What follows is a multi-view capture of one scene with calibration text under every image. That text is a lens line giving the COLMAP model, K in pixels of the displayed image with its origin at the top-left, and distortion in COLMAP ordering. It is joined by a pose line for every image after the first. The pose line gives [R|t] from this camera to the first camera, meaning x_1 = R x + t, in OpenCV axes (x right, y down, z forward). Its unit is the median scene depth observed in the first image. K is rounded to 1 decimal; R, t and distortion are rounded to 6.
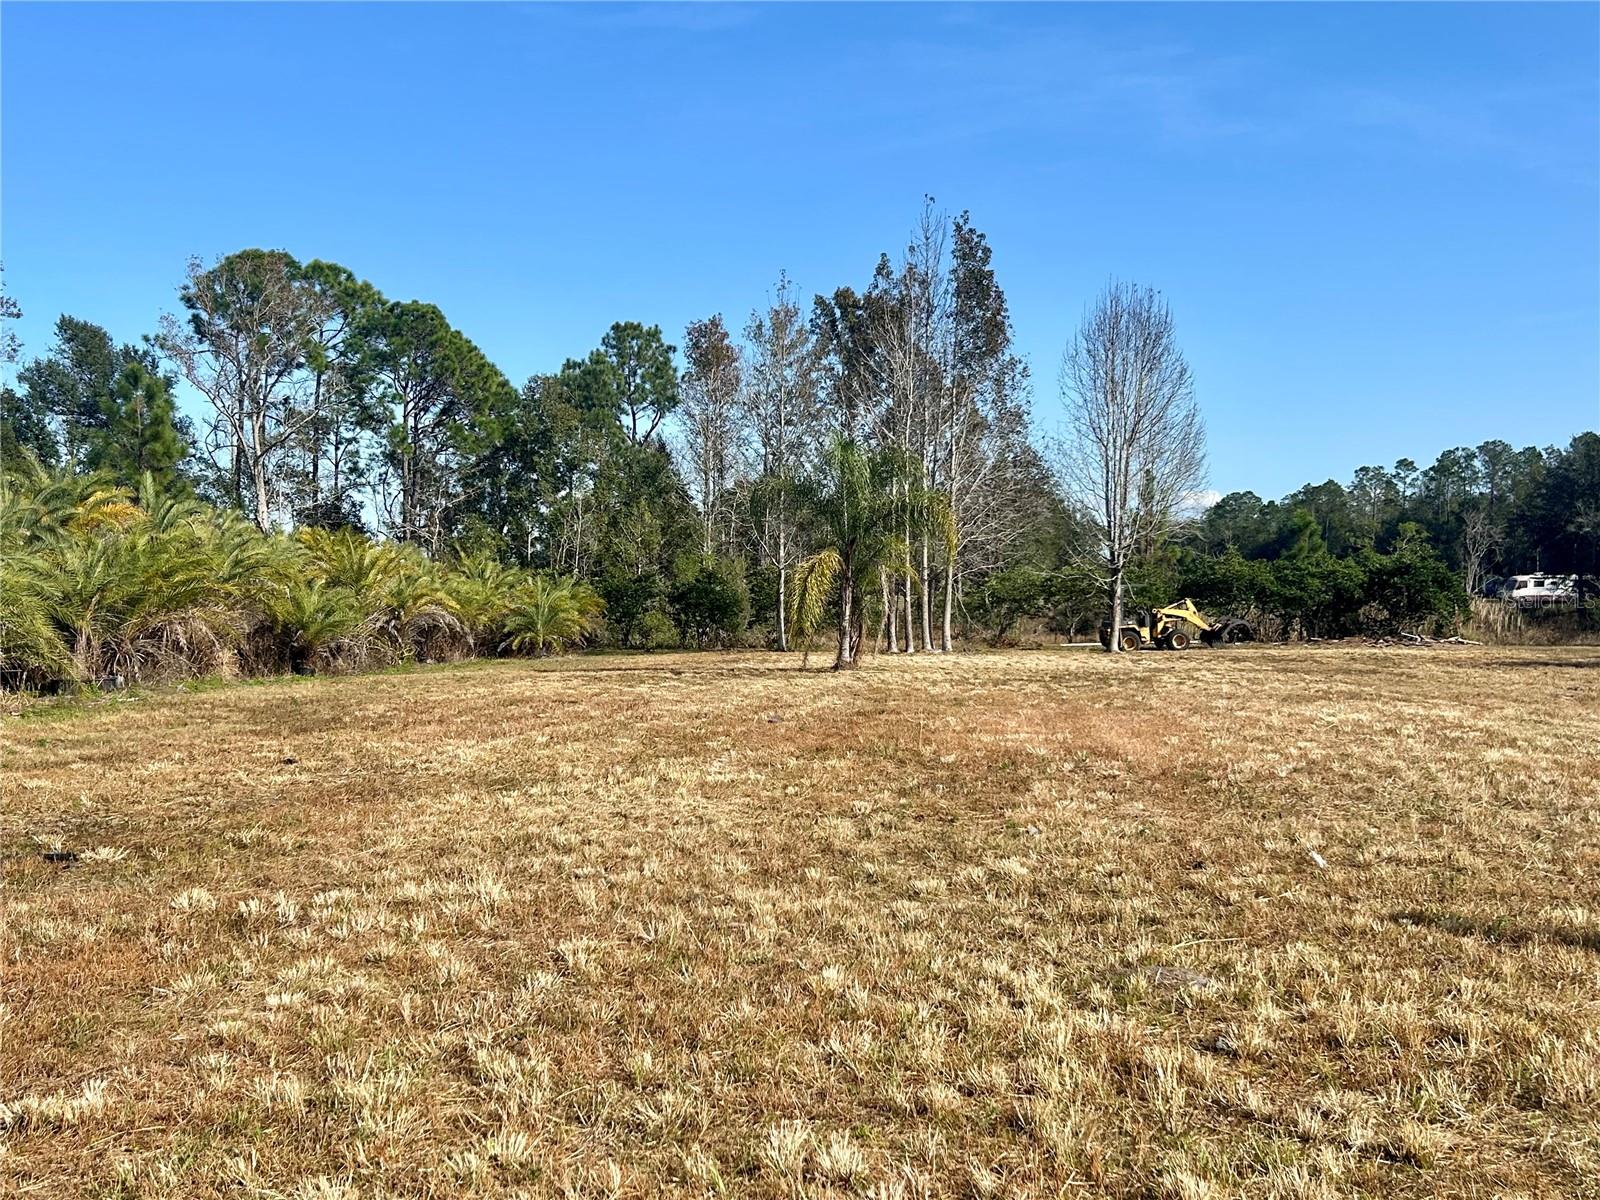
lens RADIAL K [[1630.1, 0, 800.1], [0, 1630.1, 600.7], [0, 0, 1]] dist [0.000040, 0.000000]
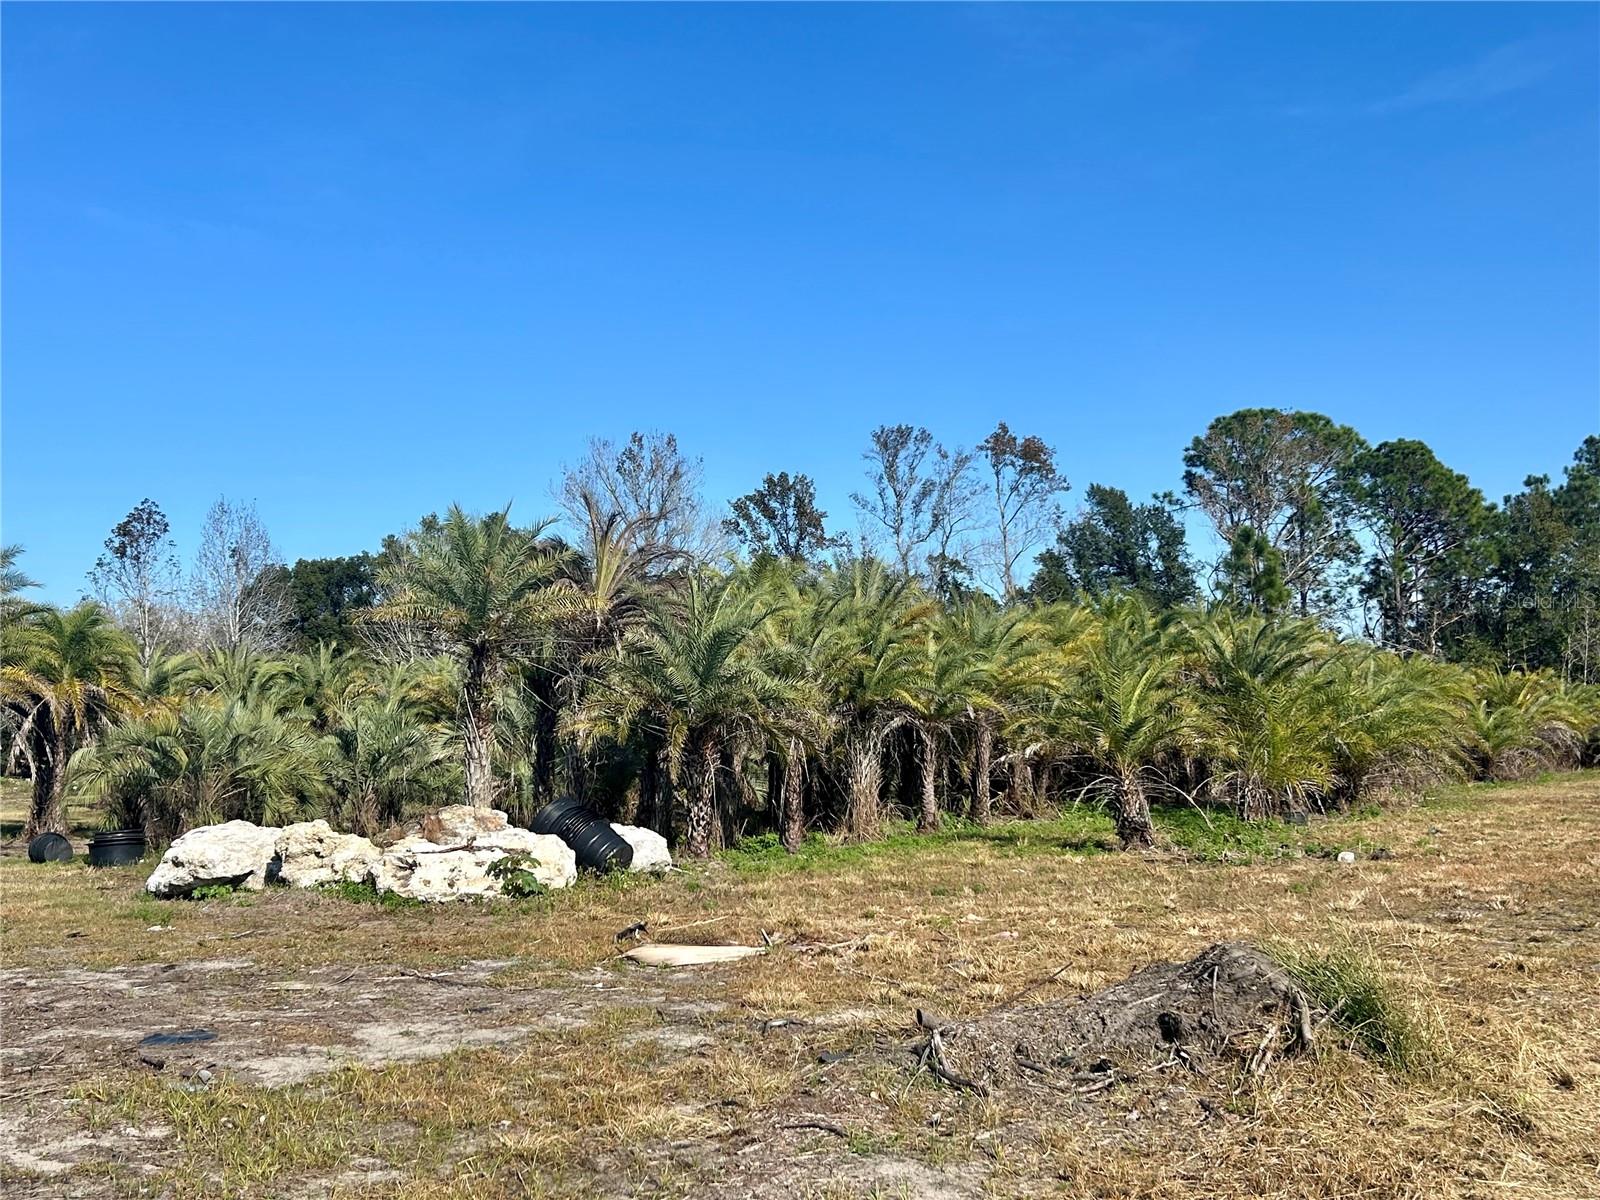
lens RADIAL K [[1630.1, 0, 799.9], [0, 1630.1, 600.0], [0, 0, 1]] dist [0.000040, 0.000000]
pose [[0.876208, -0.061985, -0.477930, -0.074249], [0.025832, 0.996309, -0.081857, 0.000132], [0.481240, 0.059378, 0.874576, -0.125722]]
